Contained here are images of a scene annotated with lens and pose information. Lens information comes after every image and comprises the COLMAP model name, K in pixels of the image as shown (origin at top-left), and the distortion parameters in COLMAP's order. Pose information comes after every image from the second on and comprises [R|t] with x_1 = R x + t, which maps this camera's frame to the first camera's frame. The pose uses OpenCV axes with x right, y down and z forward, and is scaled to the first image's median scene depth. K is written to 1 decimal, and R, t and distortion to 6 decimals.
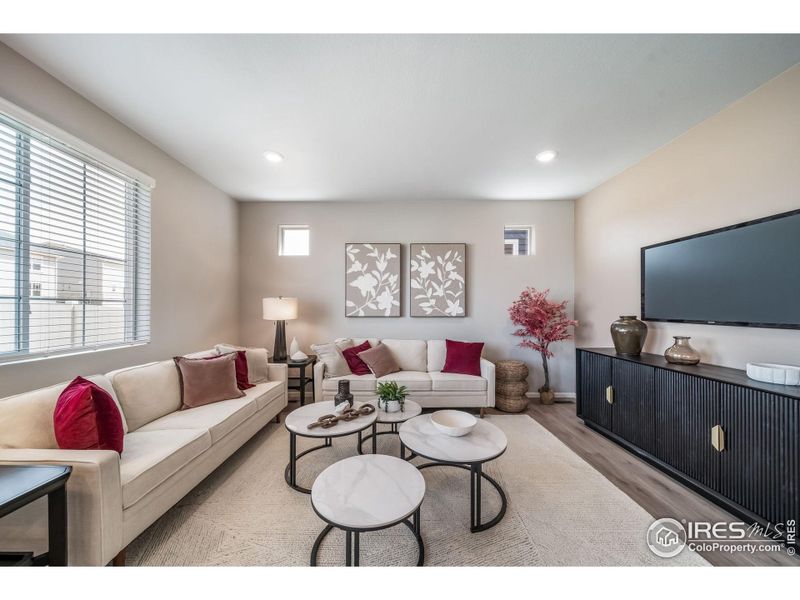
lens RADIAL K [[286.5, 0, 394.2], [0, 286.5, 308.3], [0, 0, 1]] dist [-0.001624, -0.000370]
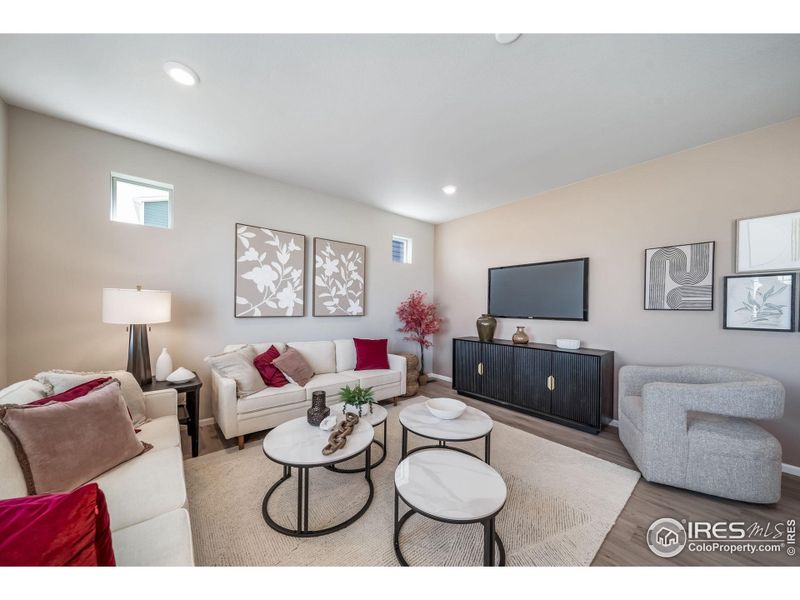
lens RADIAL K [[283.1, 0, 394.2], [0, 283.1, 310.5], [0, 0, 1]] dist [0.000724, 0.000131]
pose [[0.767048, 0.001947, 0.641587, -0.334770], [-0.008898, 0.999931, 0.007604, 0.001162], [-0.641528, -0.011541, 0.767013, 0.131241]]
